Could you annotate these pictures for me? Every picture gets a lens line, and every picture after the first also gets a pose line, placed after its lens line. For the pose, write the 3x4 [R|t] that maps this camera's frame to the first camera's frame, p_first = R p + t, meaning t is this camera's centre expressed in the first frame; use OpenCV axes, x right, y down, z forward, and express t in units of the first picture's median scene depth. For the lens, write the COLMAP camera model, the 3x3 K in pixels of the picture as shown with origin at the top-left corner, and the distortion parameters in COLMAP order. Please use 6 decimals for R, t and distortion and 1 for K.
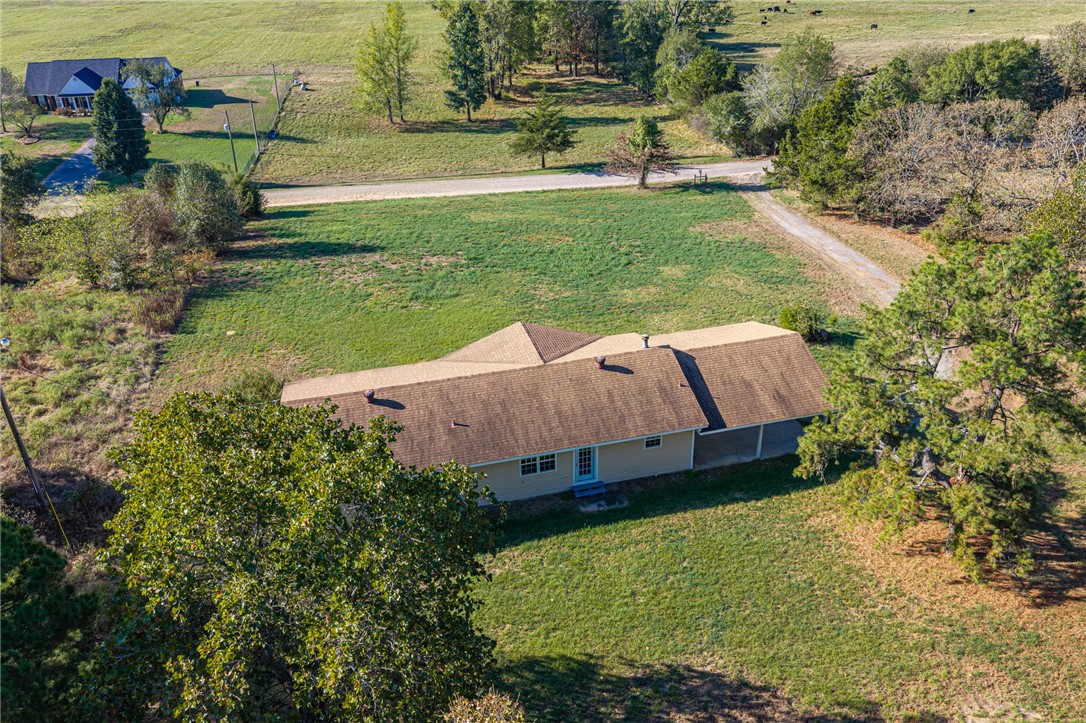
lens RADIAL K [[893.5, 0, 546.0], [0, 893.5, 362.1], [0, 0, 1]] dist [0.023621, -0.035951]
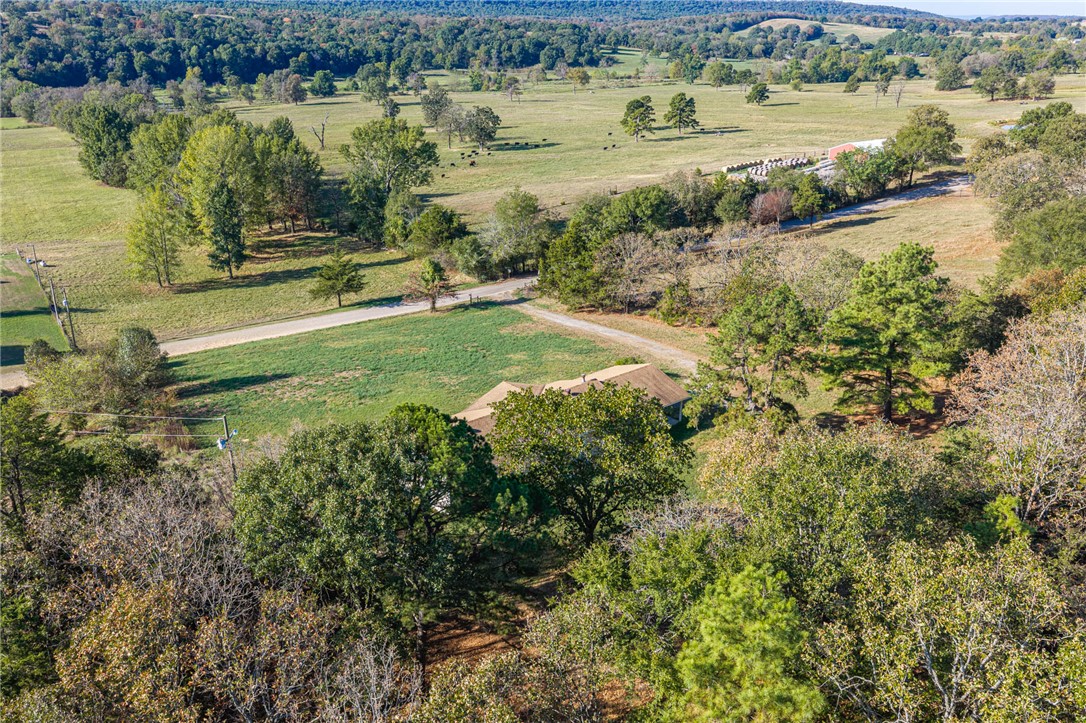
lens RADIAL K [[893.5, 0, 540.3], [0, 893.5, 363.2], [0, 0, 1]] dist [0.023621, -0.035951]
pose [[0.909357, -0.138678, 0.392222, -0.252056], [0.194883, 0.974960, -0.107115, 0.046381], [-0.367546, 0.173843, 0.913613, -0.222209]]
